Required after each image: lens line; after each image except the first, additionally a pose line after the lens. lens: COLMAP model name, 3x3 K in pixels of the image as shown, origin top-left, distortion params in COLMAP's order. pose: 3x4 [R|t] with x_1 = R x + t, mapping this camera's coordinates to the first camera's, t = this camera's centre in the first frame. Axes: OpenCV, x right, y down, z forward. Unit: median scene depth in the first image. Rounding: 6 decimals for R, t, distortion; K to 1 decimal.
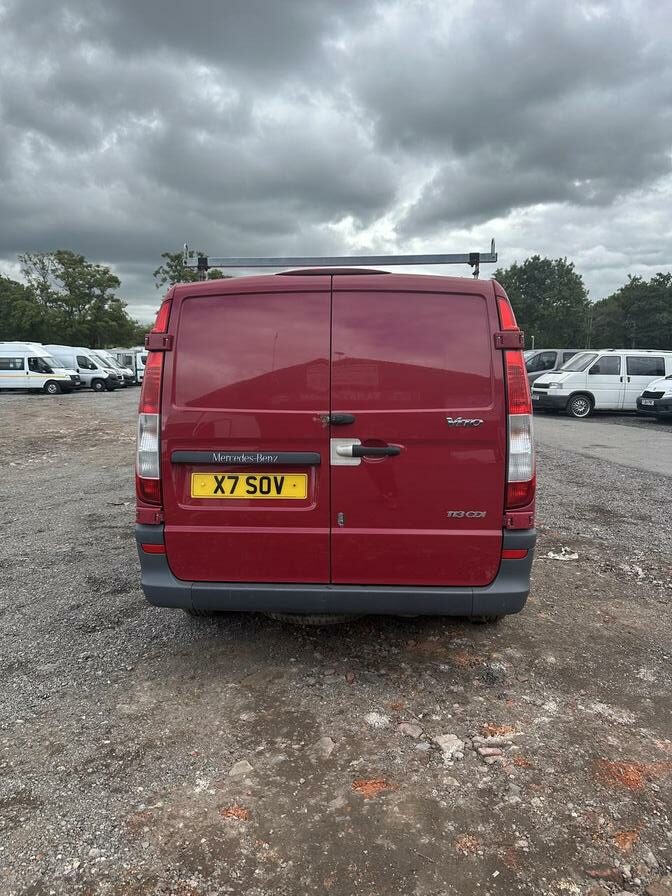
lens RADIAL K [[626.4, 0, 343.9], [0, 626.4, 446.2], [0, 0, 1]] dist [0.012919, -0.018826]
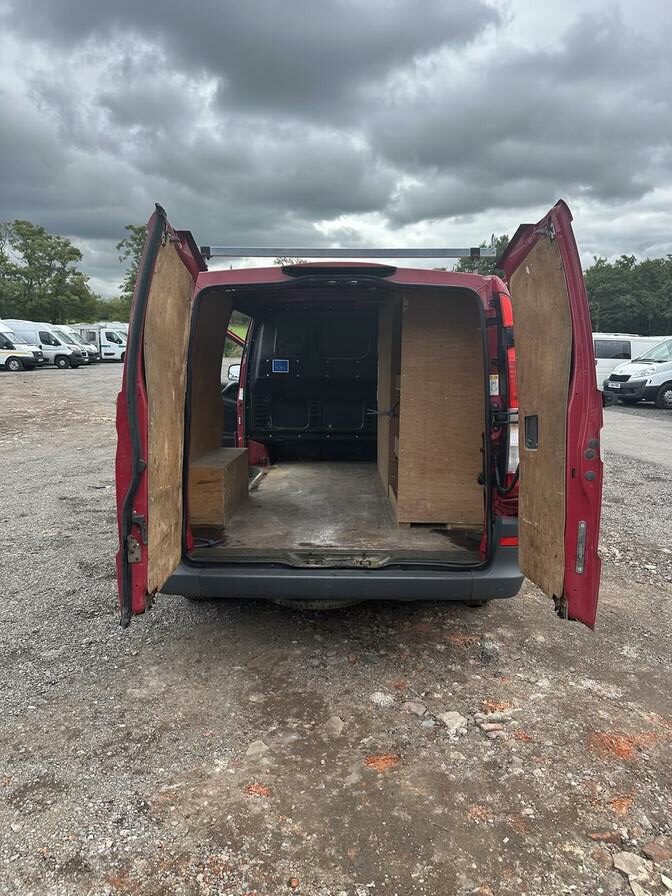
lens RADIAL K [[626.4, 0, 345.5], [0, 626.4, 449.4], [0, 0, 1]] dist [0.012919, -0.018826]
pose [[0.998542, 0.002001, 0.053935, -0.061007], [-0.004113, 0.999228, 0.039080, -0.019235], [-0.053815, -0.039245, 0.997779, -0.023061]]
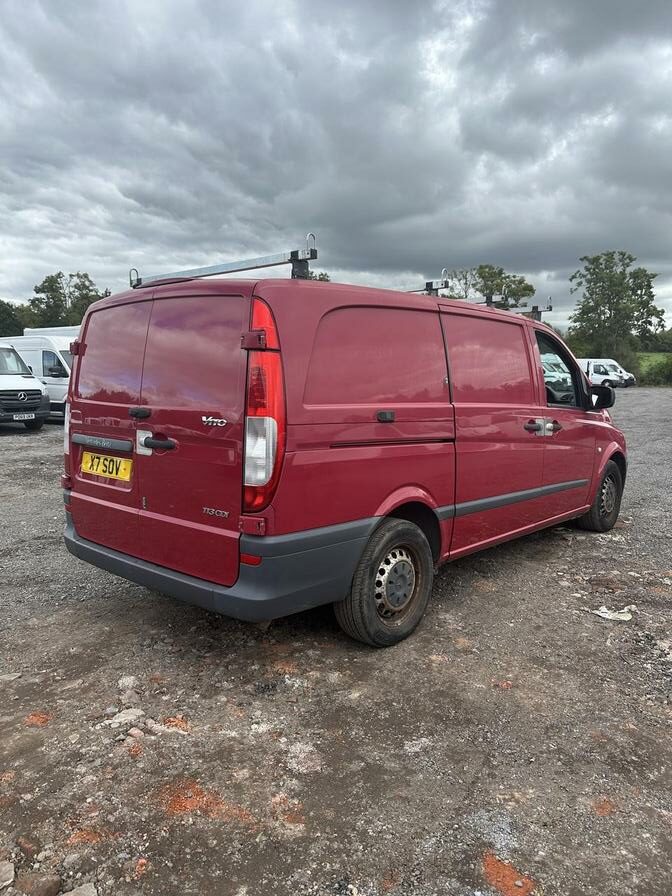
lens RADIAL K [[626.4, 0, 343.9], [0, 626.4, 465.7], [0, 0, 1]] dist [0.012919, -0.018826]
pose [[0.795873, 0.090594, -0.598648, 0.925522], [-0.079416, 0.995820, 0.045119, -0.027635], [0.600233, 0.011633, 0.799741, 0.308691]]
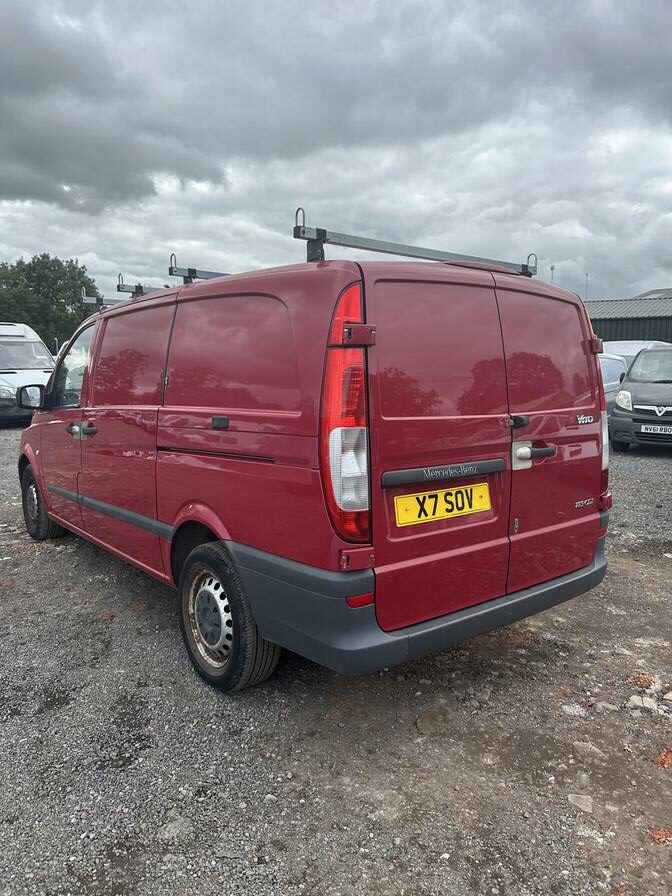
lens RADIAL K [[626.4, 0, 337.4], [0, 626.4, 451.1], [0, 0, 1]] dist [0.012919, -0.018826]
pose [[0.743240, -0.075588, 0.664741, -0.830839], [0.075625, 0.996721, 0.028782, -0.045644], [-0.664737, 0.028879, 0.746519, 0.441735]]
